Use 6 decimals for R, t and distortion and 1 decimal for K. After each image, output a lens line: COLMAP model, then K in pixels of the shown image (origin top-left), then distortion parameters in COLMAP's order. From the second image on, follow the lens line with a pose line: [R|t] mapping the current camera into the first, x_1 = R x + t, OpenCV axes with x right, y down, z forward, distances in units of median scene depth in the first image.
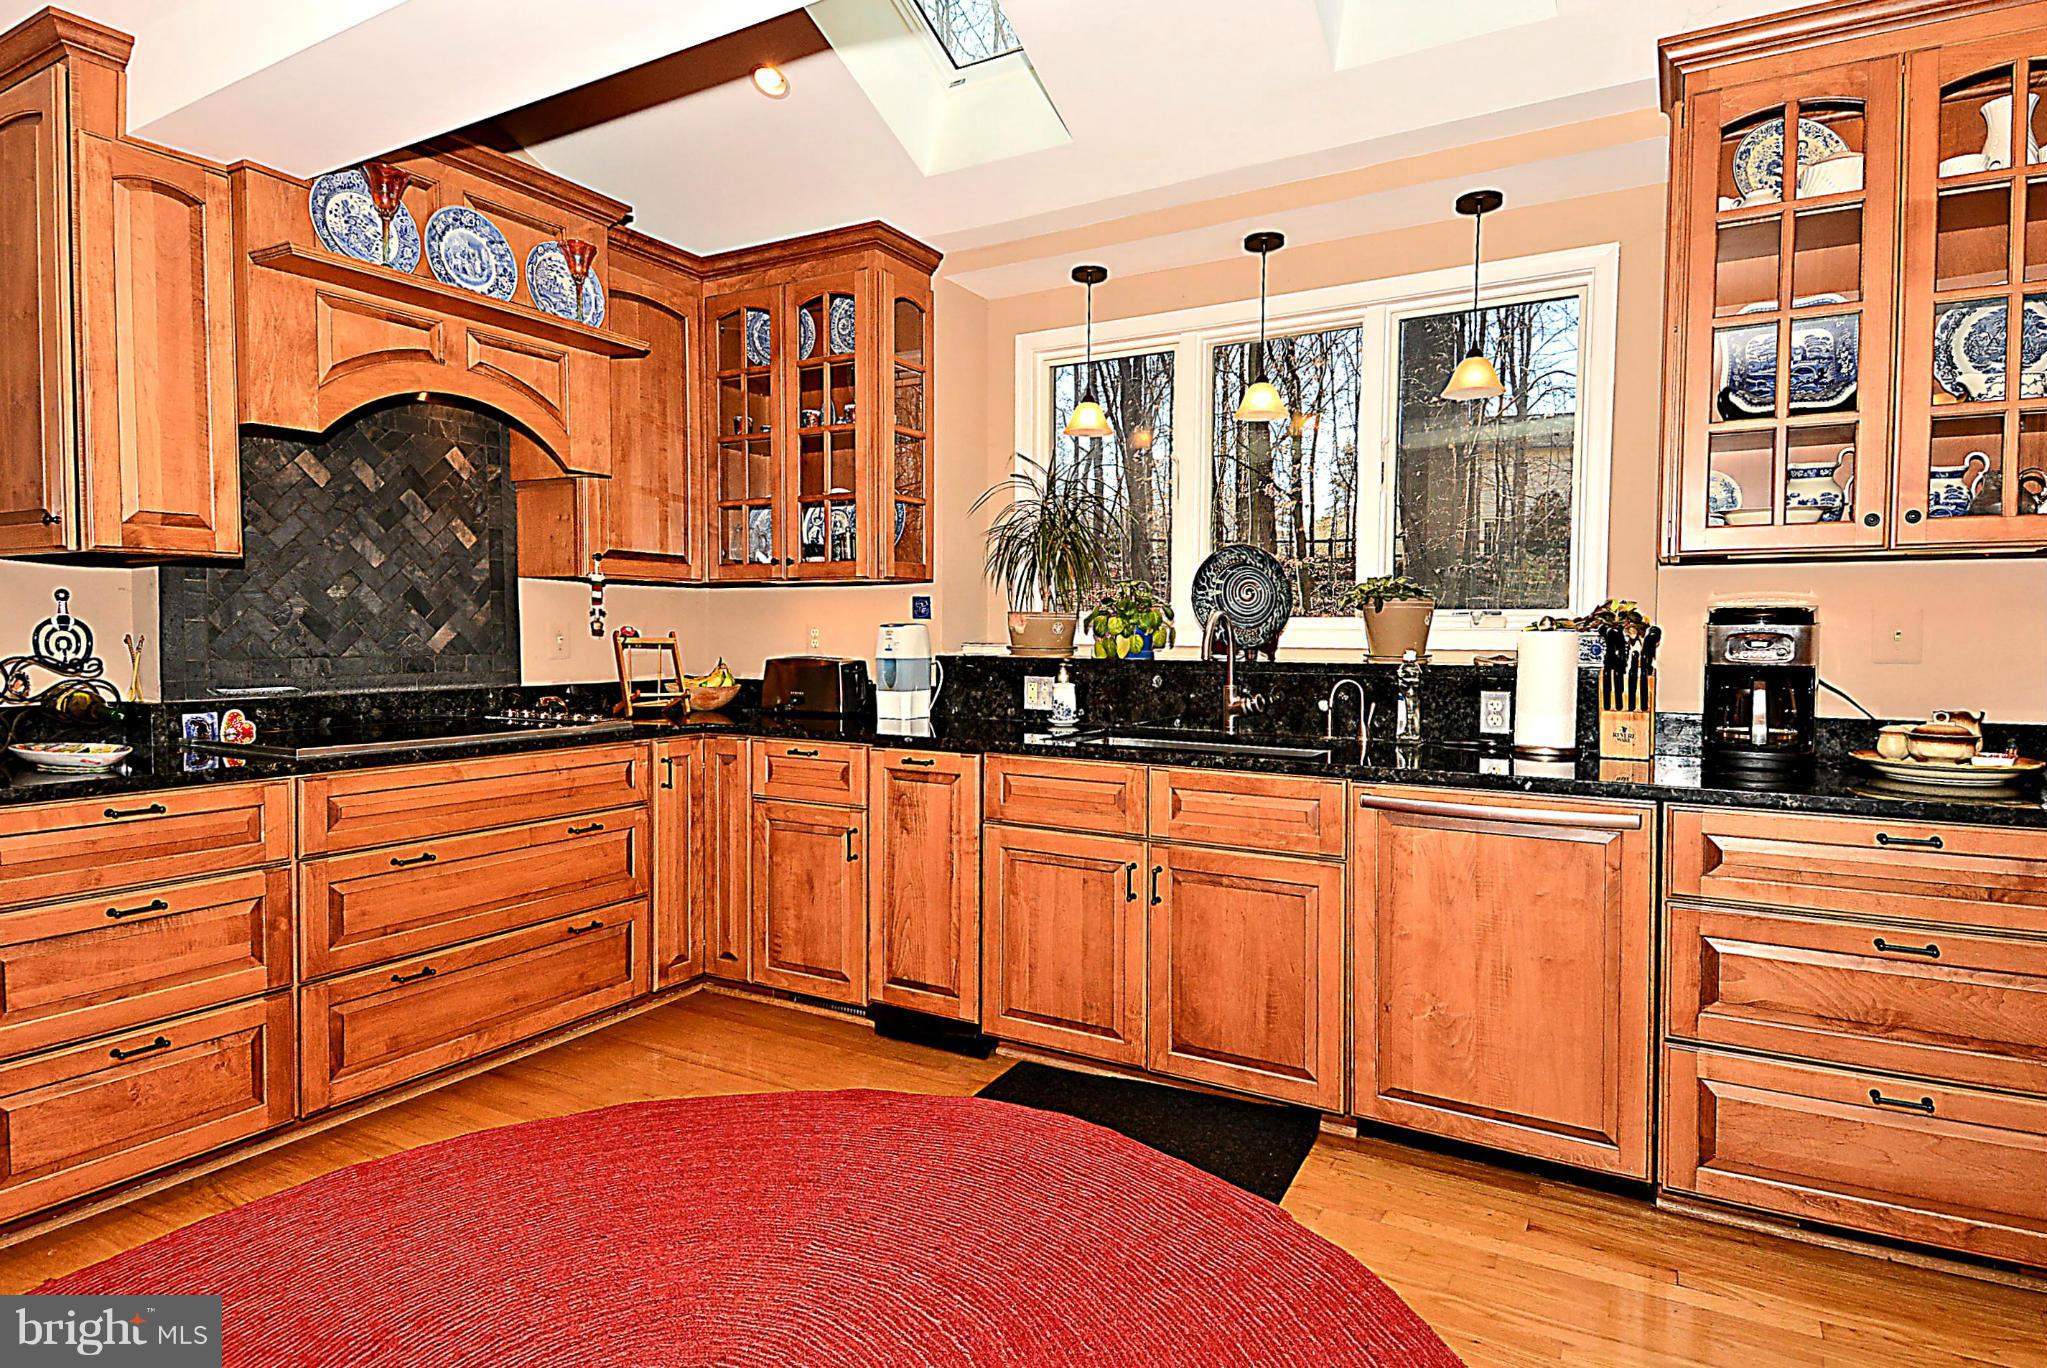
lens RADIAL K [[1080.2, 0, 965.3], [0, 1080.2, 657.9], [0, 0, 1]] dist [0.003058, -0.003717]
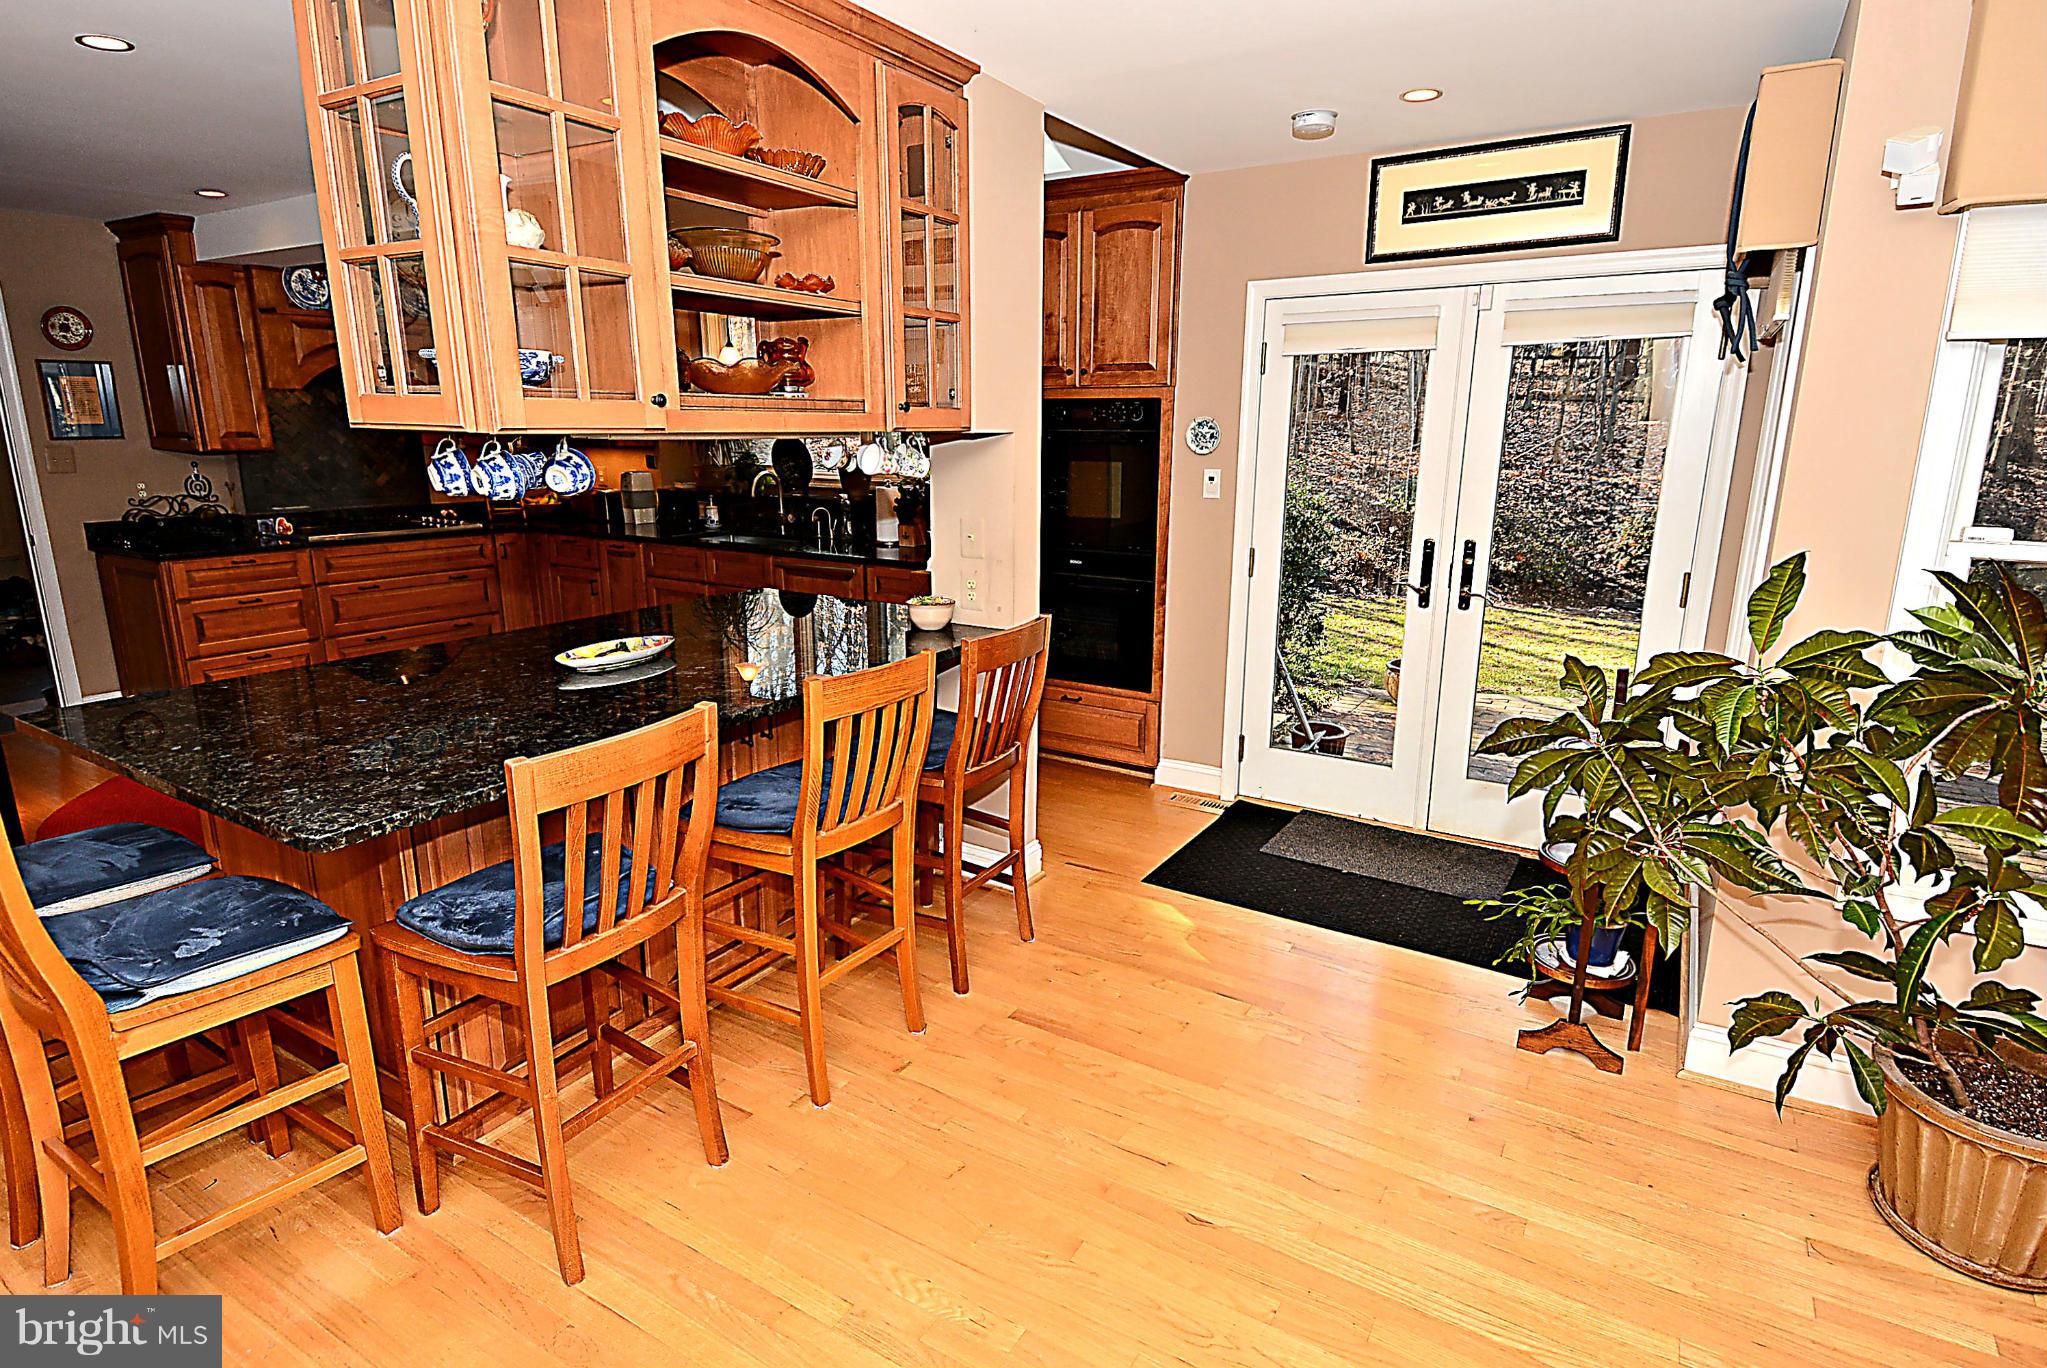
lens RADIAL K [[1080.2, 0, 1023.5], [0, 1080.2, 684.9], [0, 0, 1]] dist [0.003058, -0.003717]
pose [[0.999853, 0.012498, -0.011771, 0.796808], [-0.009787, 0.978221, 0.207336, -0.083121], [0.014106, -0.207190, 0.978199, -1.102795]]
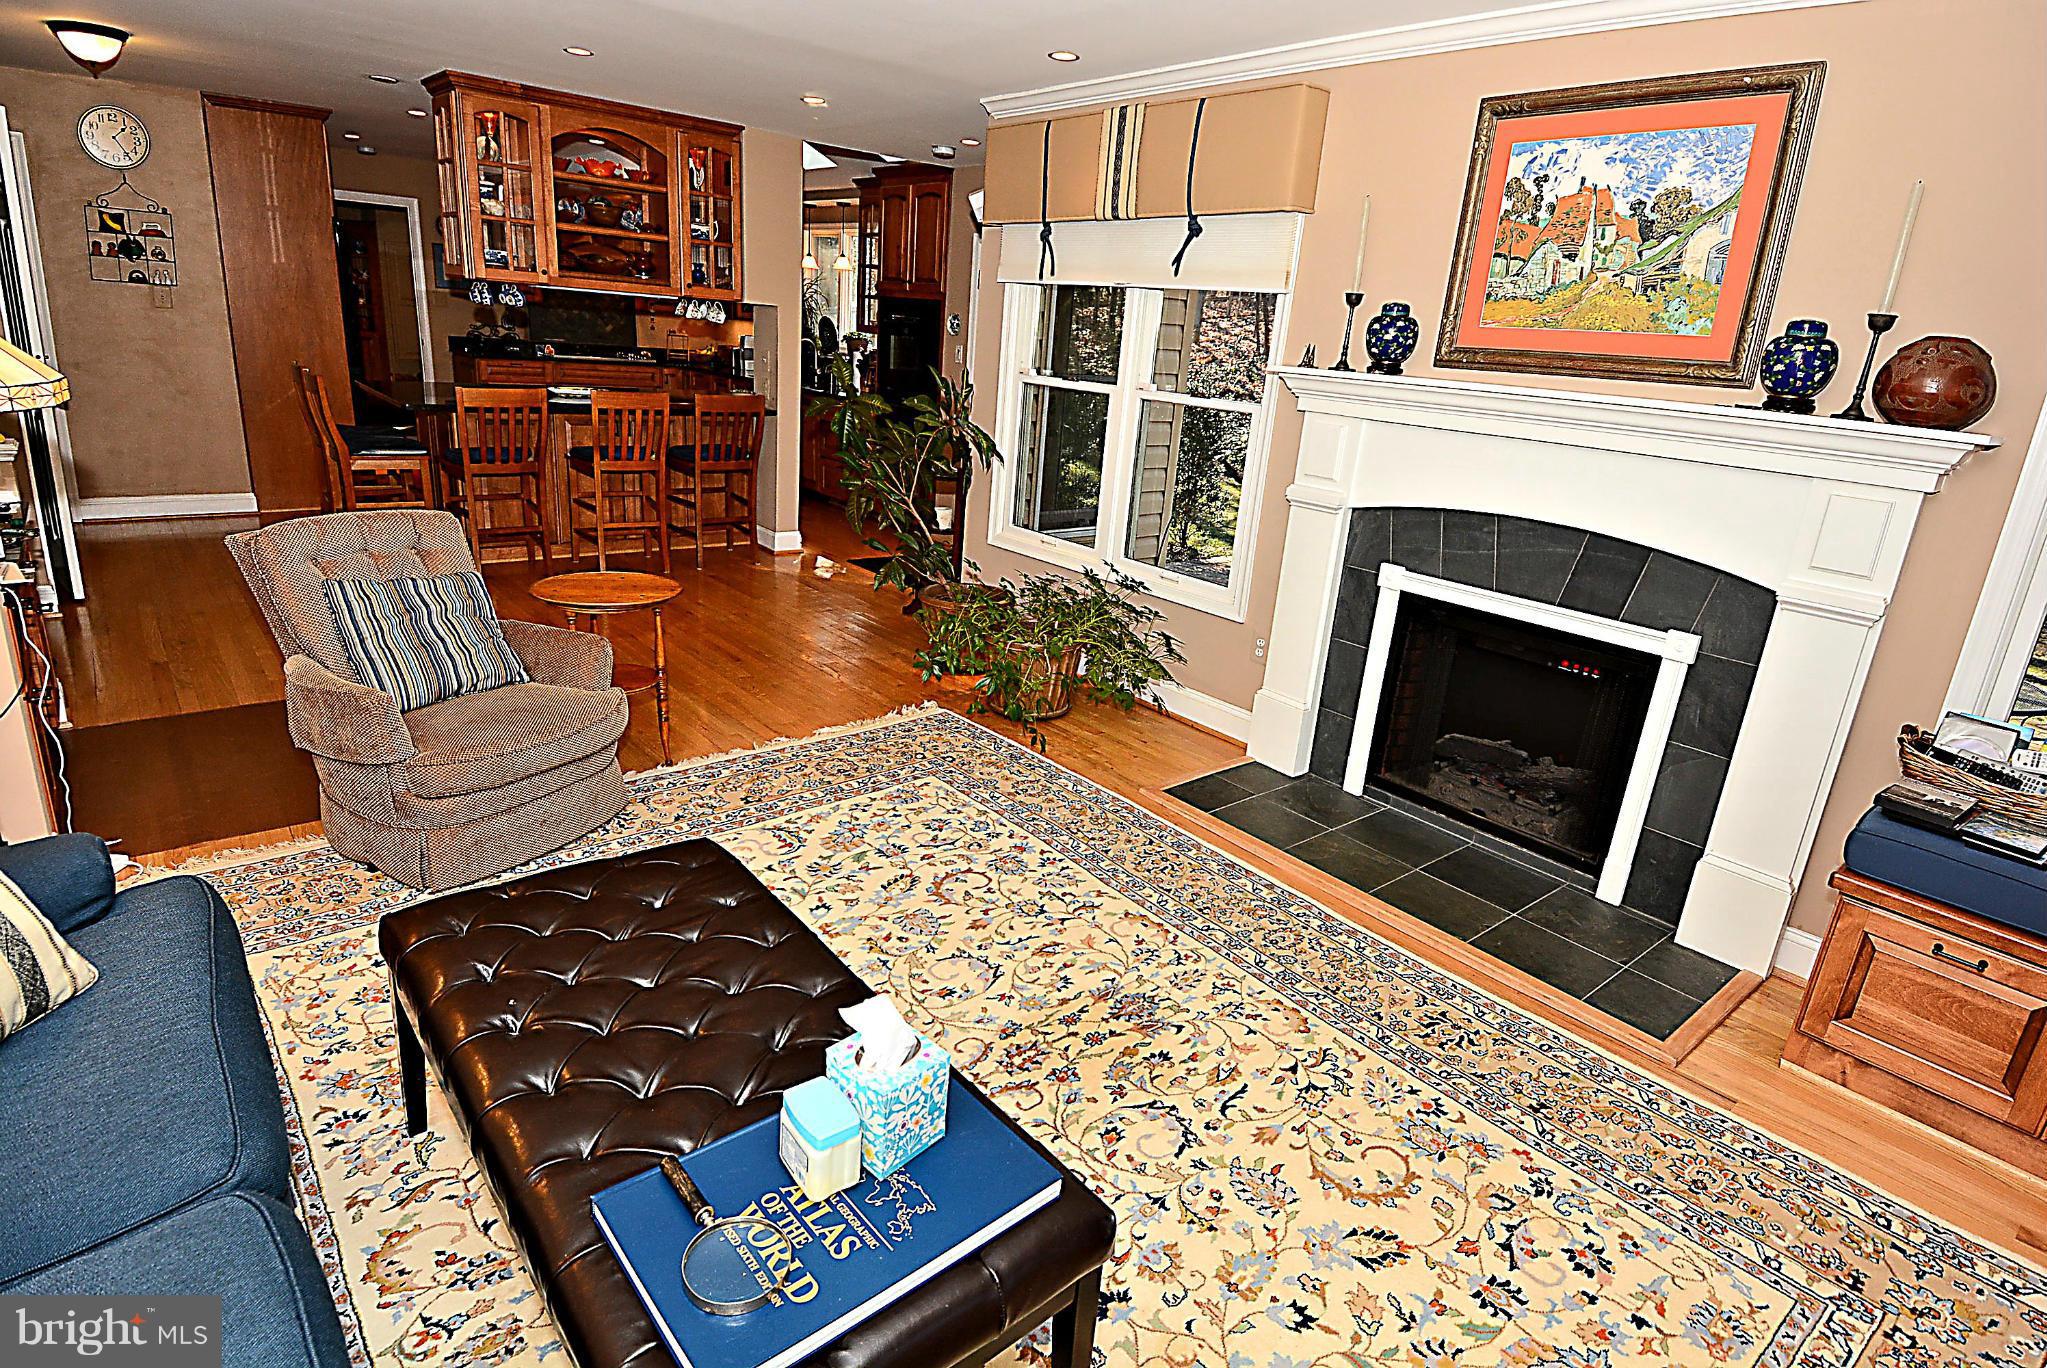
lens RADIAL K [[1080.2, 0, 1023.3], [0, 1080.2, 681.0], [0, 0, 1]] dist [0.003058, -0.003717]
pose [[0.939248, 0.178031, -0.293458, 2.058515], [-0.093041, 0.955015, 0.281585, -0.042234], [0.330387, -0.237174, 0.913560, -2.021112]]
